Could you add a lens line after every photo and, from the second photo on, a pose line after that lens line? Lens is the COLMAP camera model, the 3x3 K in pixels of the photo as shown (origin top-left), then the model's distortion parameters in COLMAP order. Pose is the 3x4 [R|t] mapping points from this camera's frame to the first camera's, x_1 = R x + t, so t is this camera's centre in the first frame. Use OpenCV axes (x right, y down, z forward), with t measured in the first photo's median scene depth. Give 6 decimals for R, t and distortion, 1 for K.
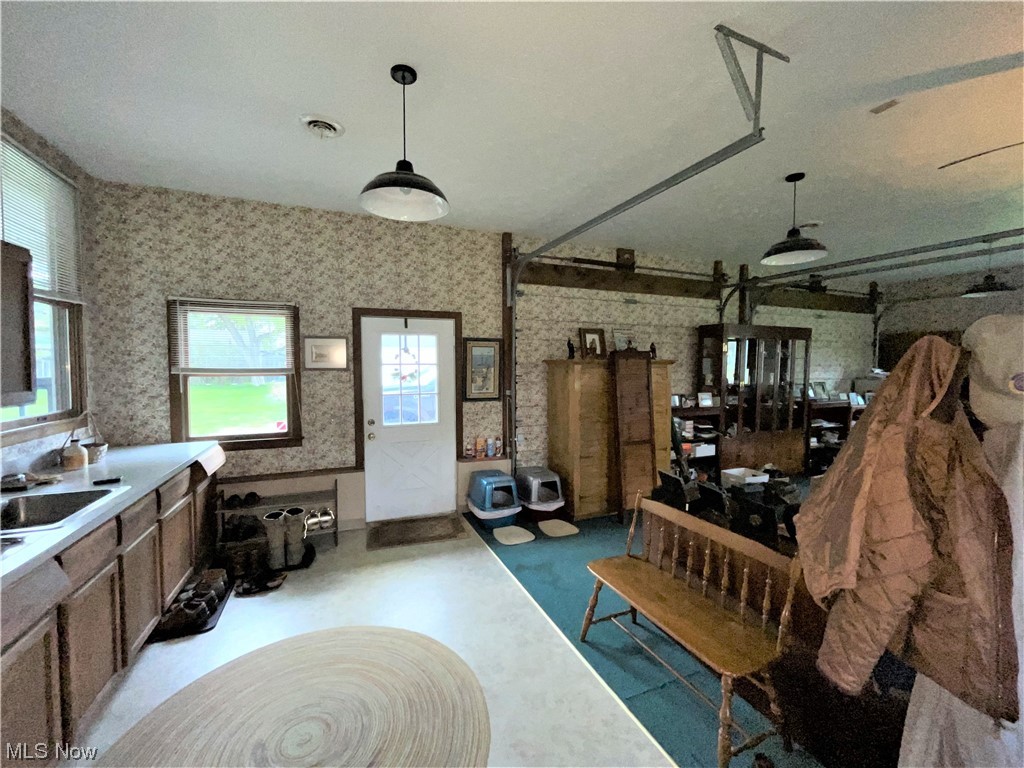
lens RADIAL K [[416.7, 0, 511.5], [0, 416.7, 382.3], [0, 0, 1]] dist [-0.001551, -0.000264]
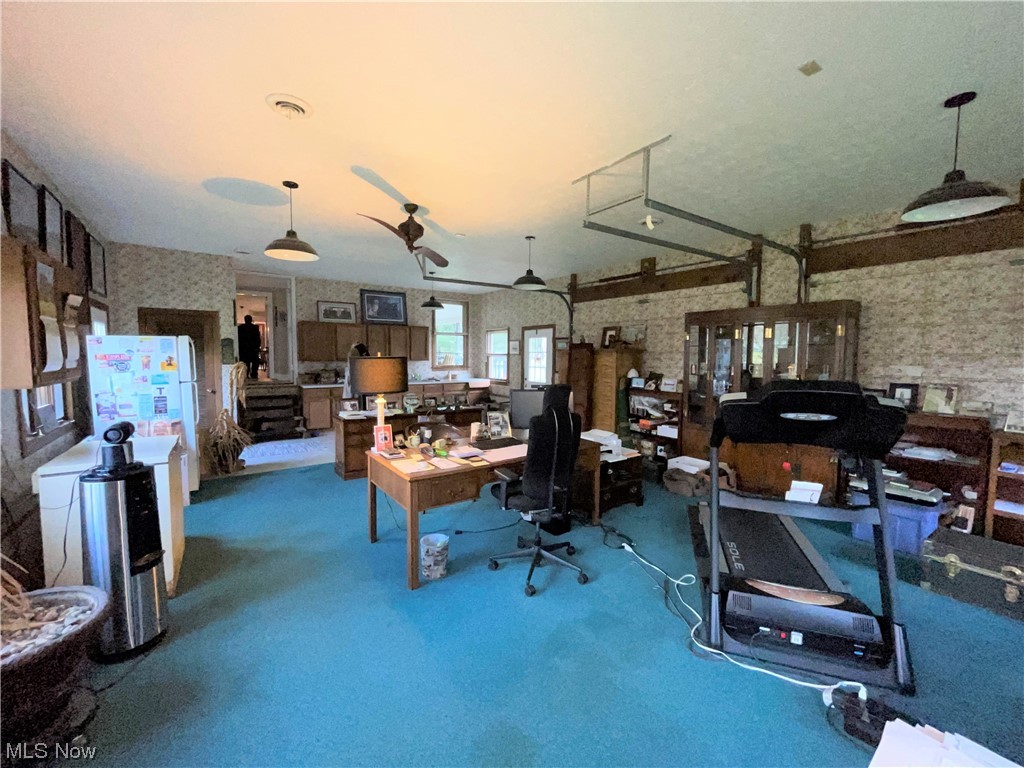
lens RADIAL K [[416.7, 0, 511.5], [0, 416.7, 382.3], [0, 0, 1]] dist [-0.001551, -0.000264]
pose [[0.217664, 0.053977, -0.974530, 1.491736], [-0.082380, 0.995923, 0.036762, 0.032885], [0.972541, 0.072280, 0.221223, 0.385612]]
